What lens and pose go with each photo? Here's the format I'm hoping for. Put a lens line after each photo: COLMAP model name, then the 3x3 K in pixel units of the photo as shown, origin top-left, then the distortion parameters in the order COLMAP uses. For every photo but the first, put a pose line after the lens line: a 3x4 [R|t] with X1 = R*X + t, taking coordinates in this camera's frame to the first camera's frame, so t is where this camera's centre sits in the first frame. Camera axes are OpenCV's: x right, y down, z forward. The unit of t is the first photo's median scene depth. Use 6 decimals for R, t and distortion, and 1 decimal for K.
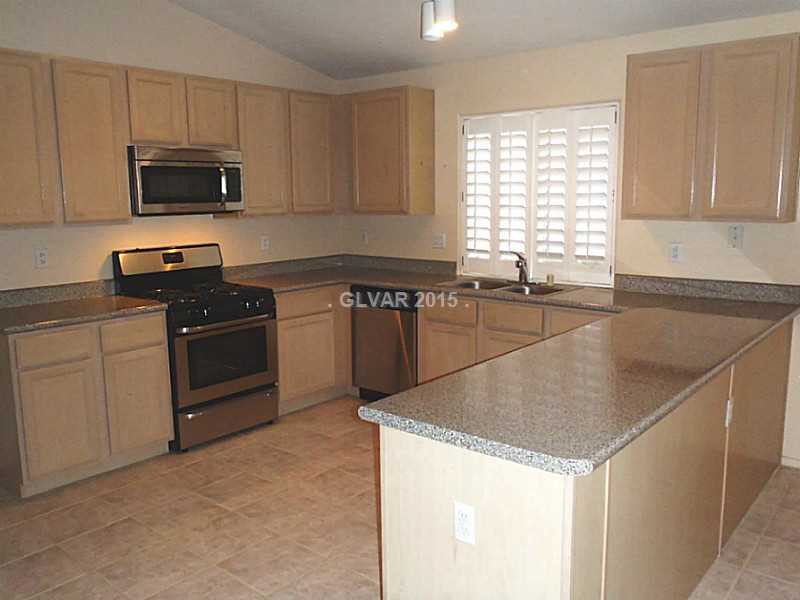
lens RADIAL K [[670.2, 0, 382.2], [0, 670.2, 298.4], [0, 0, 1]] dist [0.002069, 0.006395]
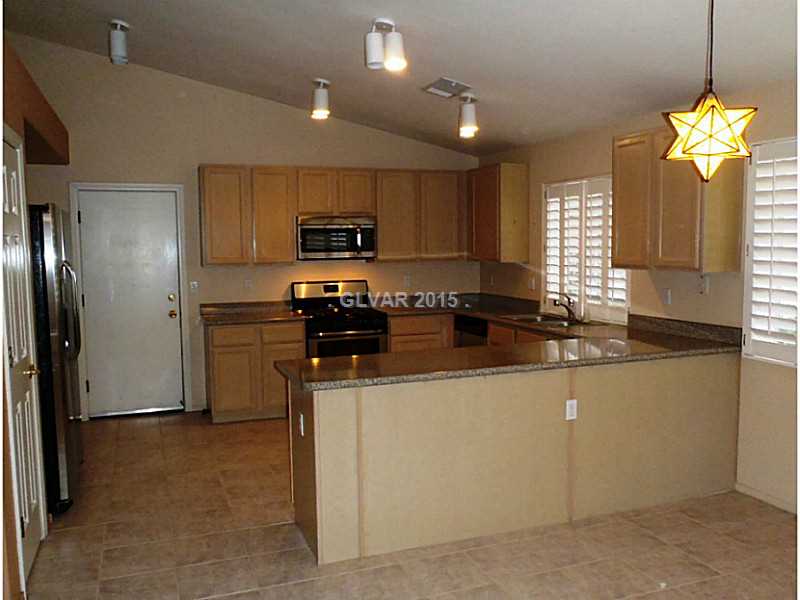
lens RADIAL K [[670.2, 0, 382.2], [0, 670.2, 298.4], [0, 0, 1]] dist [0.002069, 0.006395]
pose [[0.868794, 0.041494, -0.493432, 0.521338], [-0.076262, 0.995806, -0.050535, 0.027244], [0.489266, 0.081535, 0.868315, -0.228477]]
